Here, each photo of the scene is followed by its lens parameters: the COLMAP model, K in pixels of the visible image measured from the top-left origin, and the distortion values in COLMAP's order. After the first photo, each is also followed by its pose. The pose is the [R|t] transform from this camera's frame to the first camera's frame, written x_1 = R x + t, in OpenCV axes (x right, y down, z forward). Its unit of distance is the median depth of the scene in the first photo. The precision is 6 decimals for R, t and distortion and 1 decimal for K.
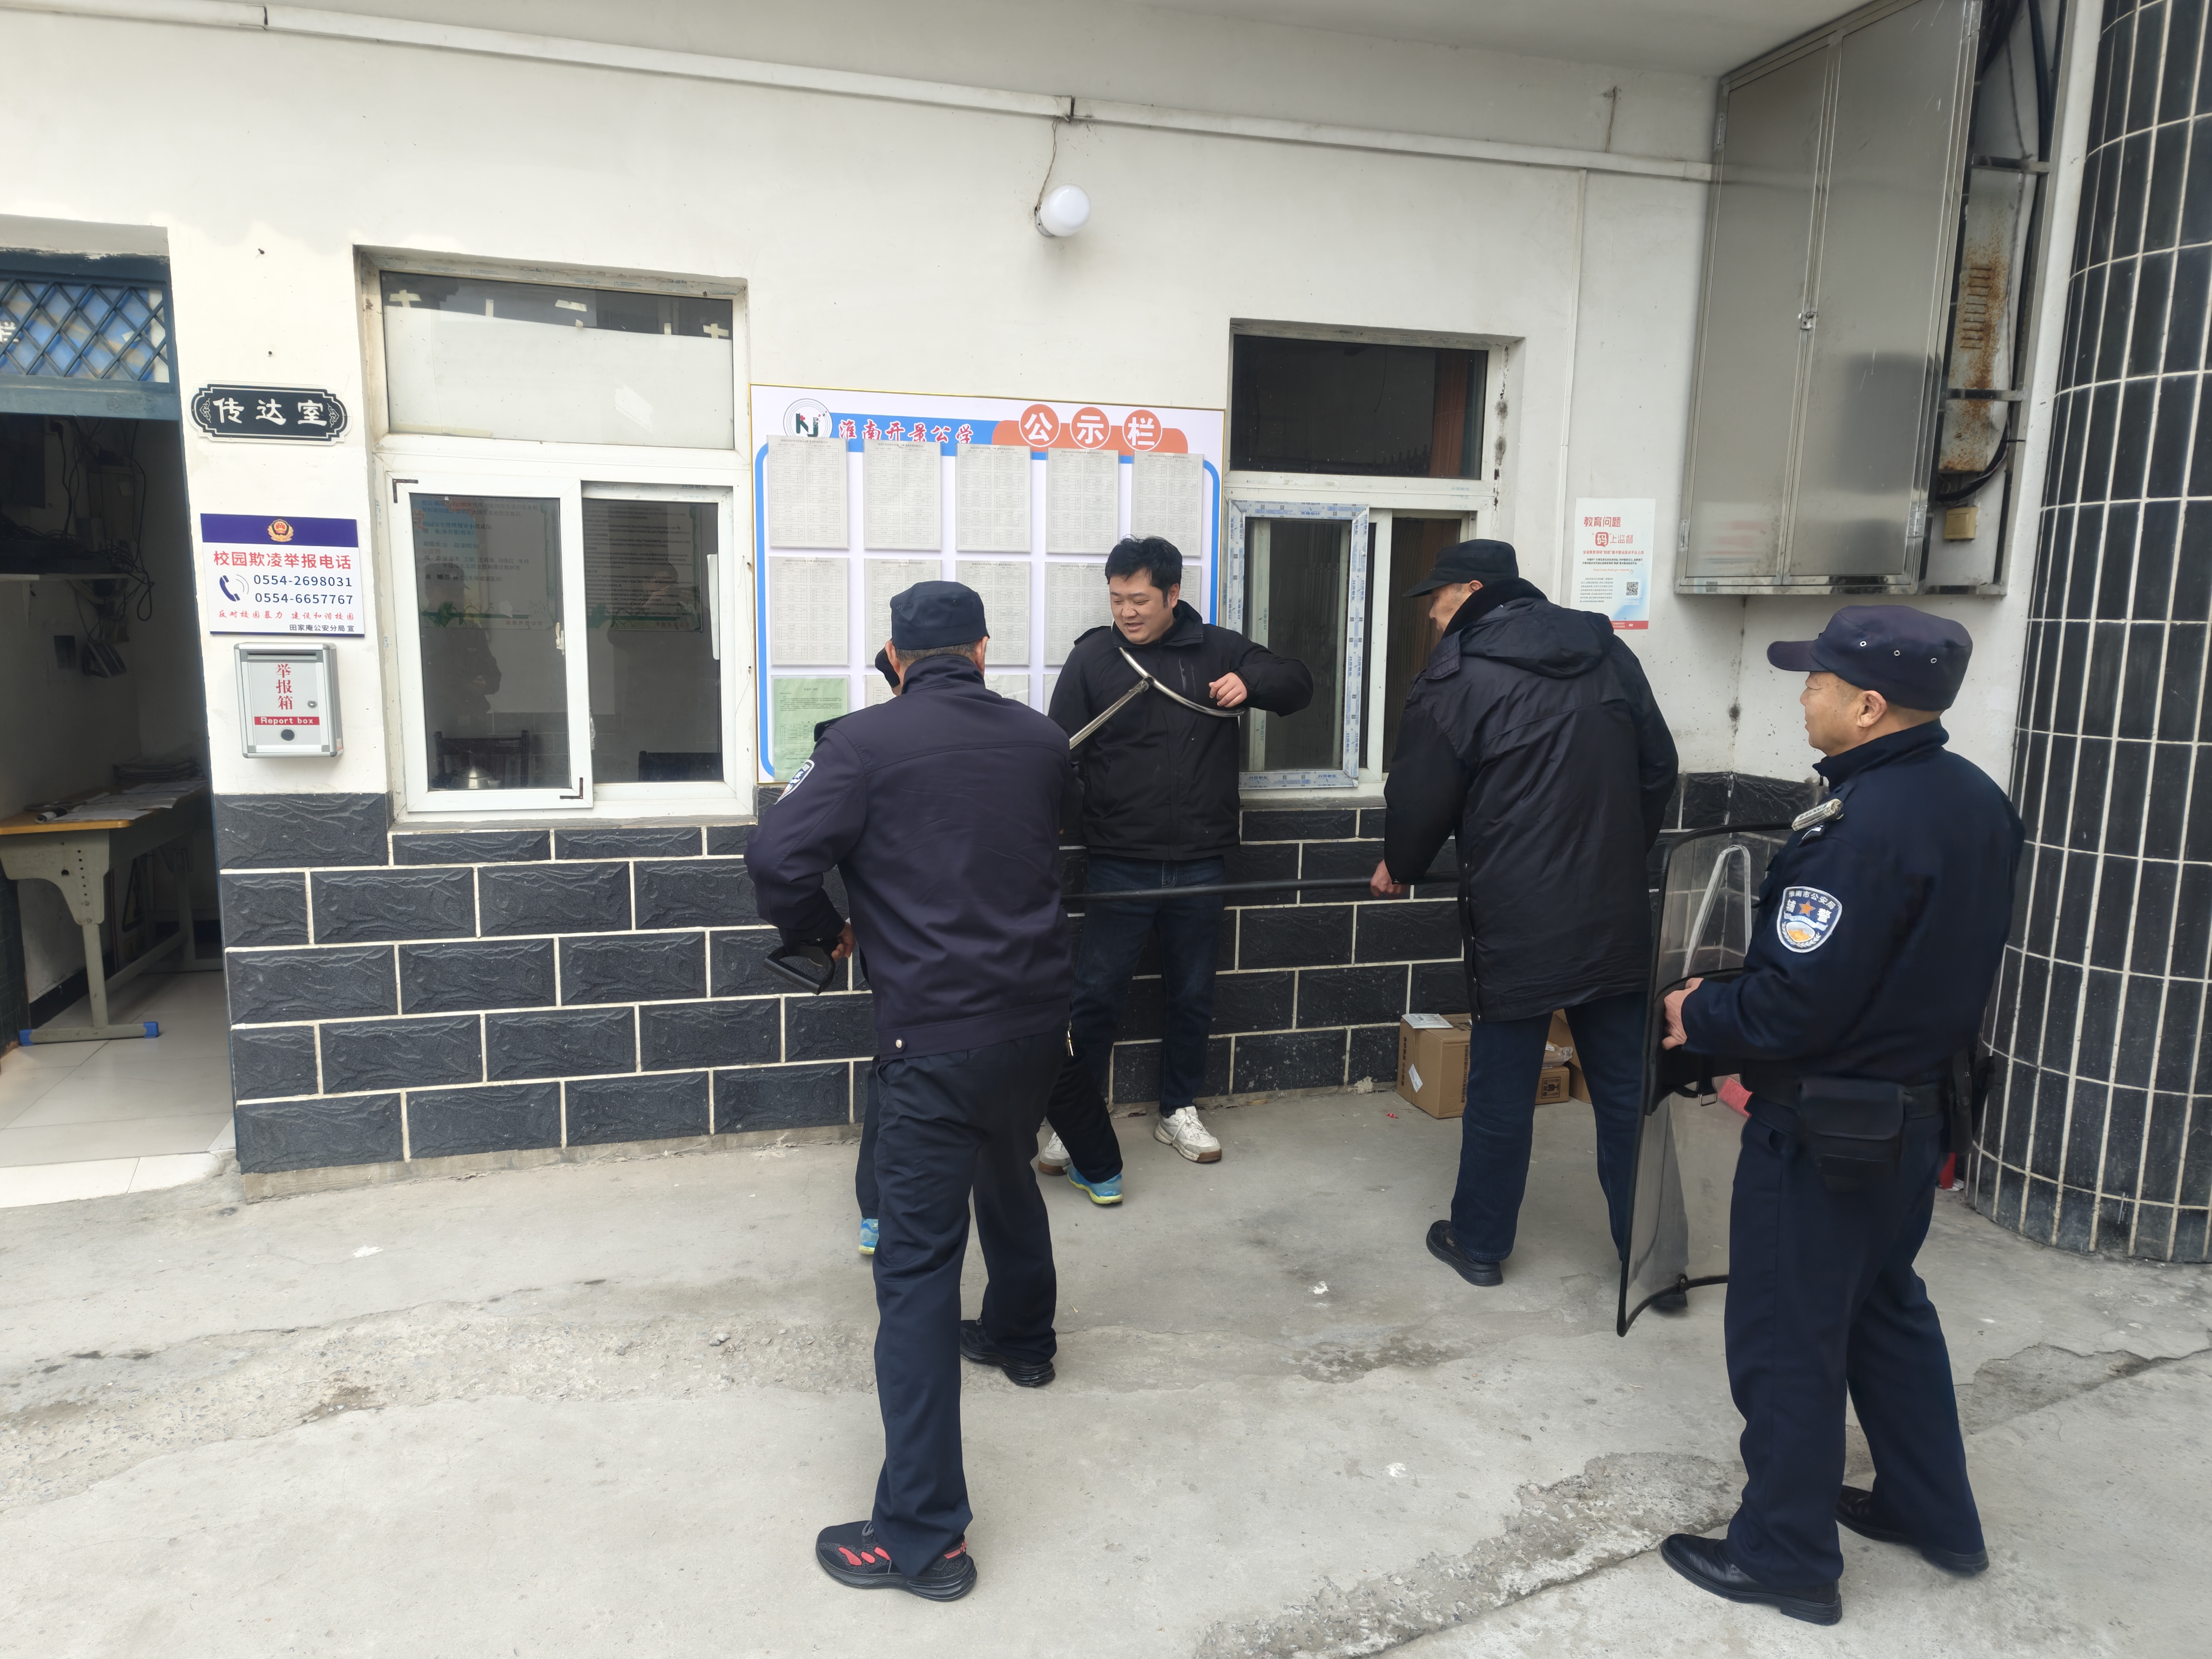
lens RADIAL K [[1480.2, 0, 1090.9], [0, 1480.2, 825.4], [0, 0, 1]] dist [0.051560, -0.027615]
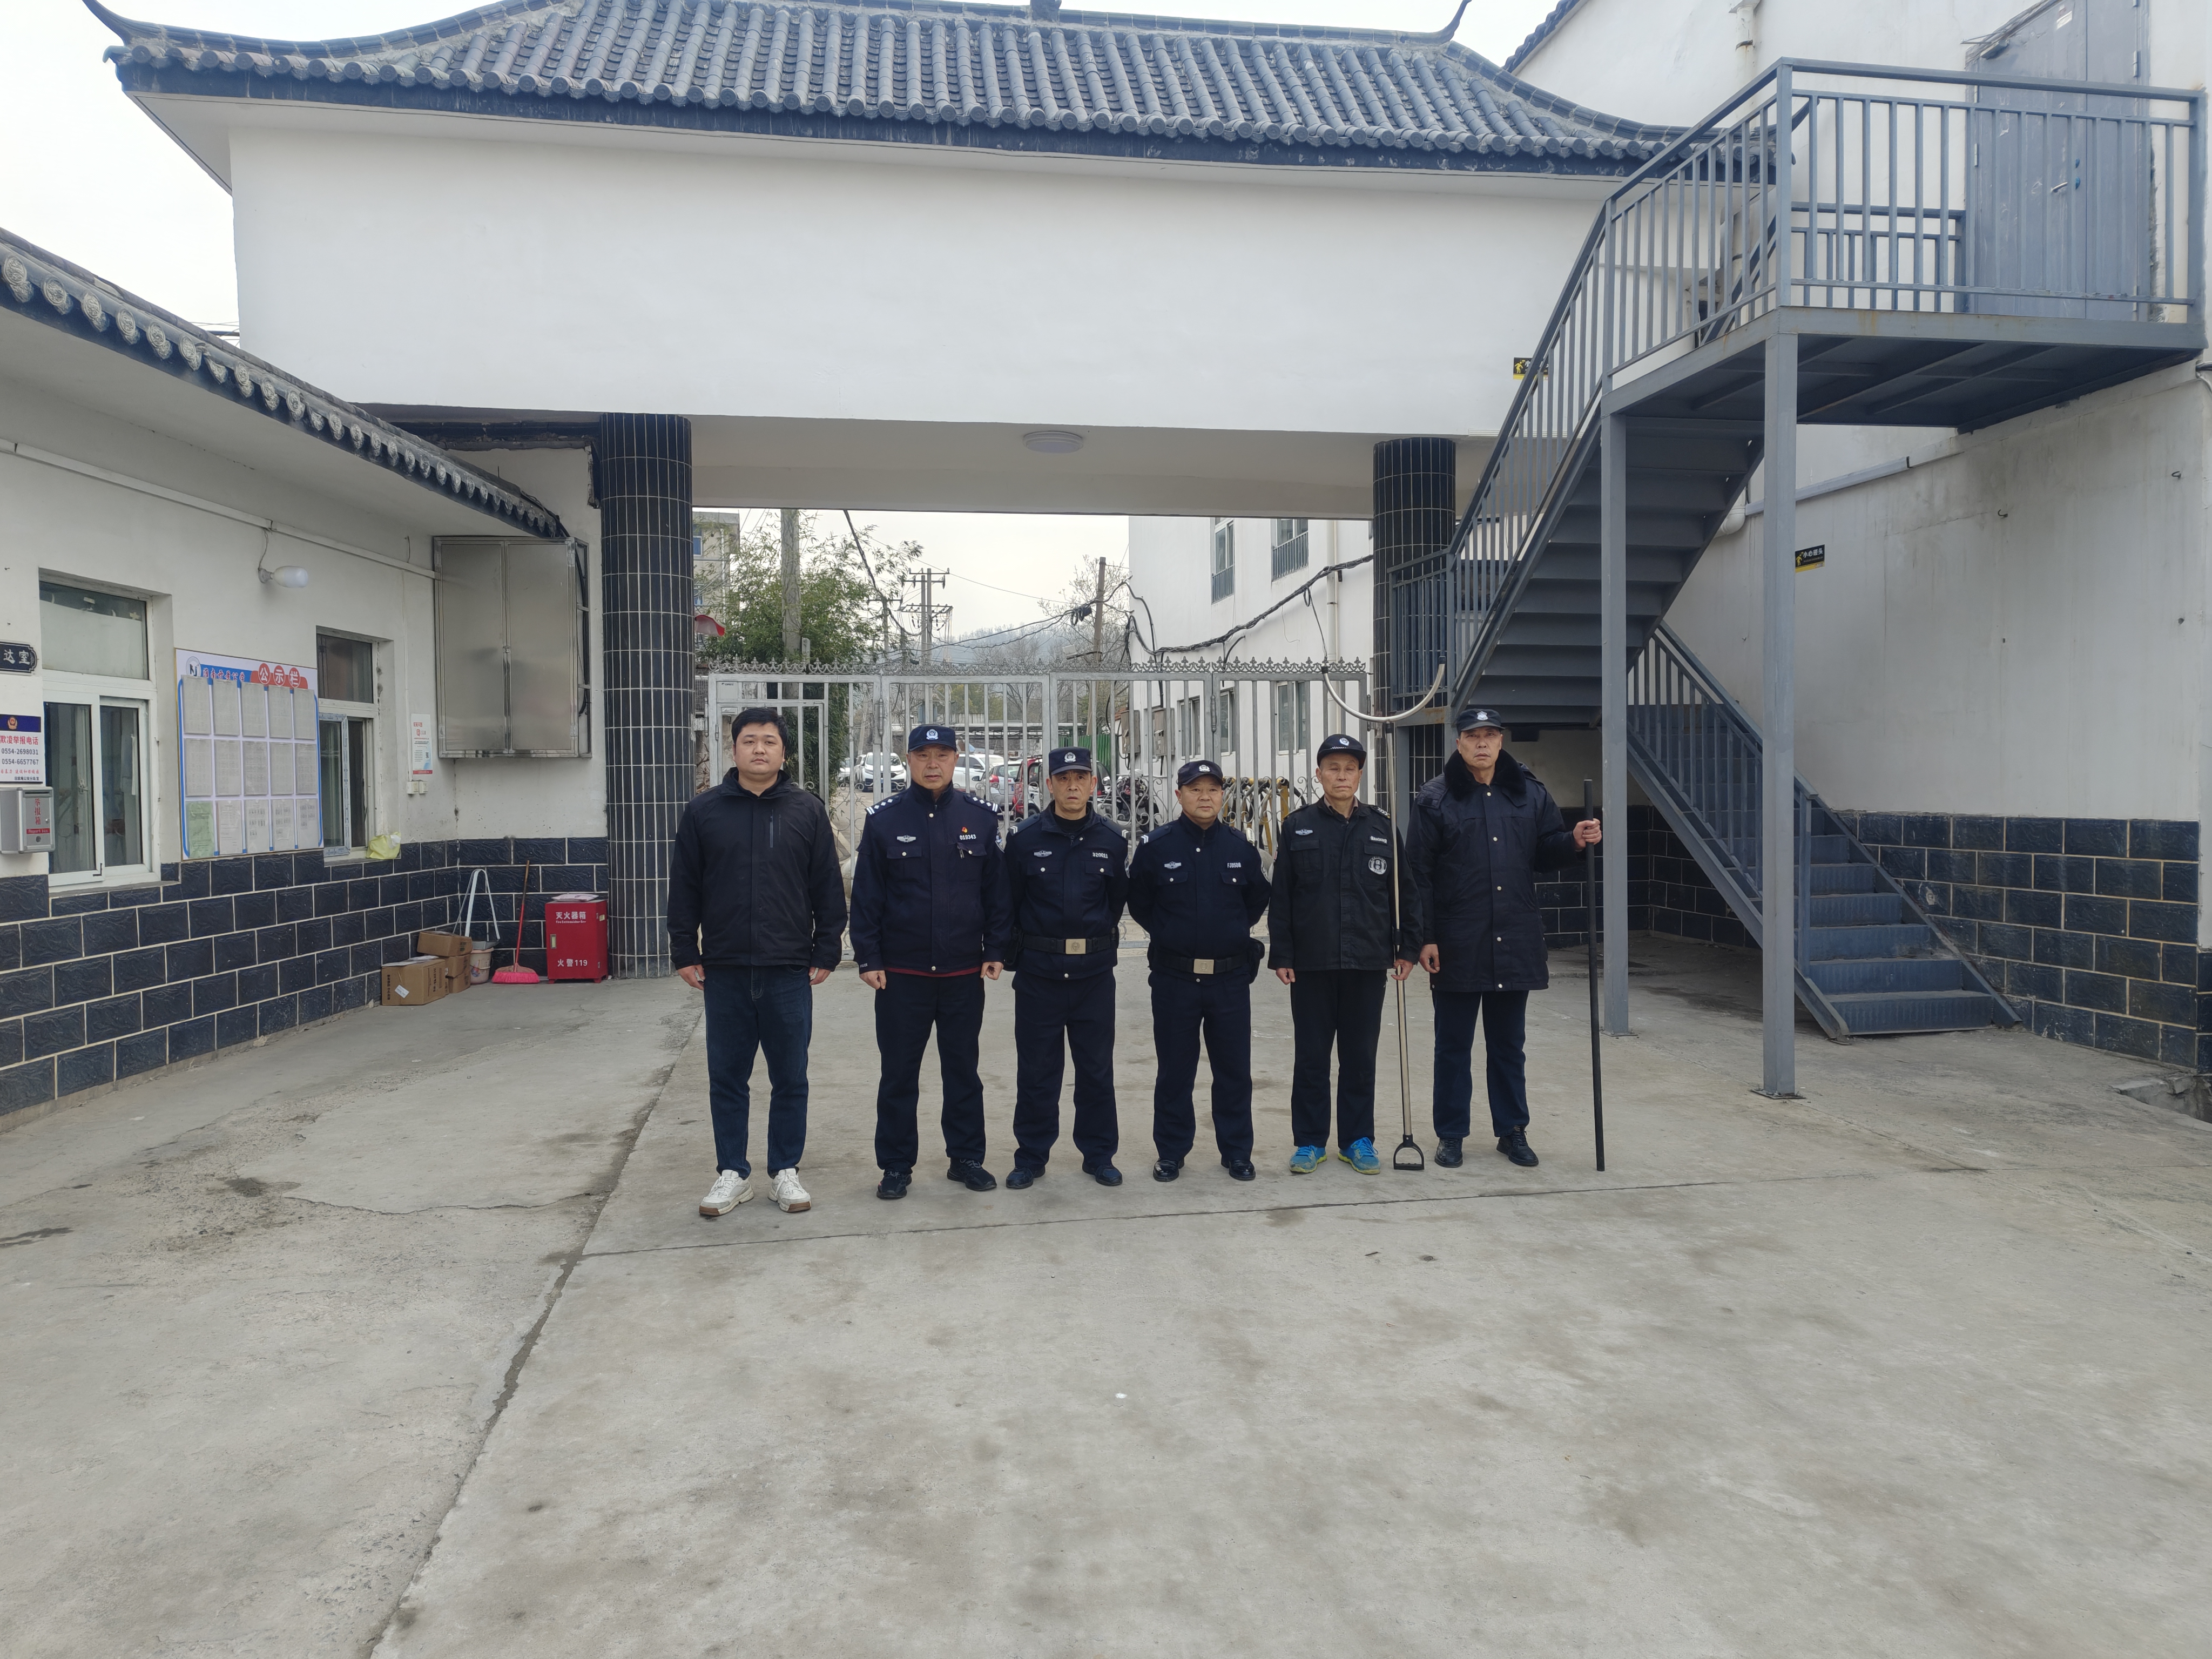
lens RADIAL K [[1480.2, 0, 1106.4], [0, 1480.2, 820.4], [0, 0, 1]] dist [0.051560, -0.027615]
pose [[0.269139, -0.045054, 0.962047, -1.771793], [0.163273, 0.986581, 0.000526, 0.112267], [-0.949161, 0.156935, 0.272883, -0.615519]]
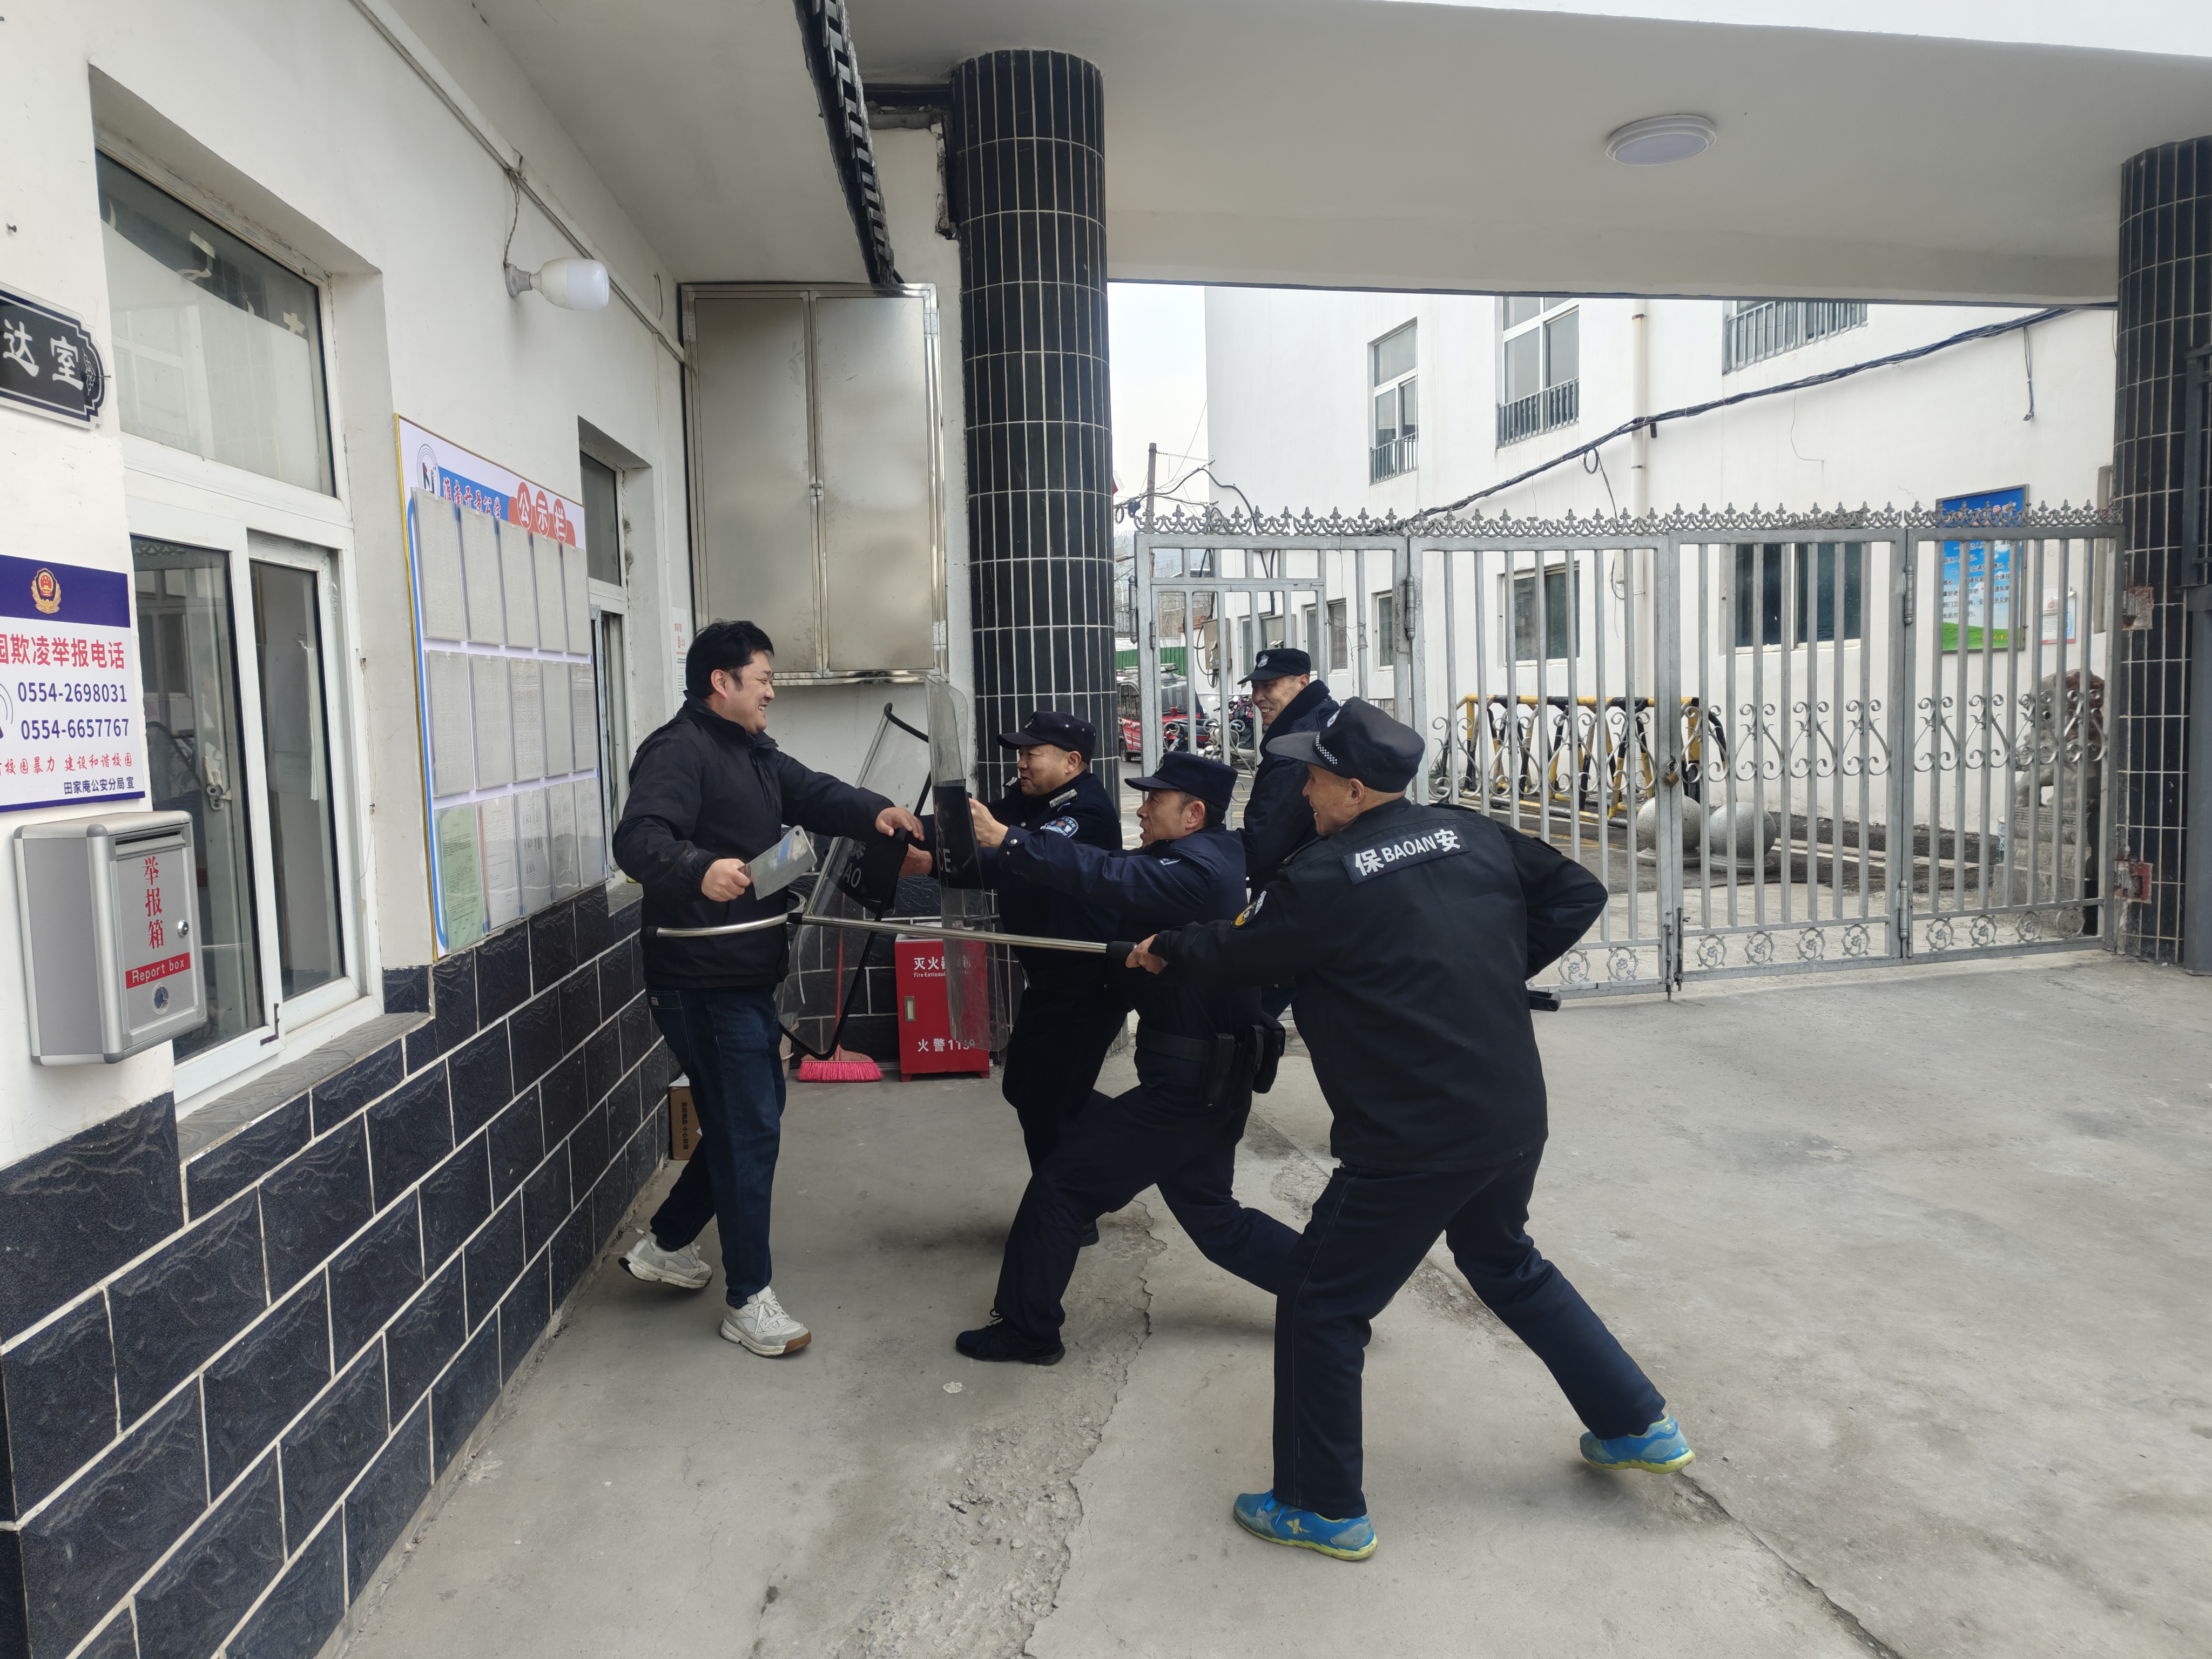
lens RADIAL K [[1480.2, 0, 1073.4], [0, 1480.2, 814.8], [0, 0, 1]] dist [0.051560, -0.027615]
pose [[0.216555, -0.099331, 0.971204, -0.893984], [0.179042, 0.981979, 0.060511, -0.090289], [-0.959713, 0.160782, 0.230437, 0.548808]]
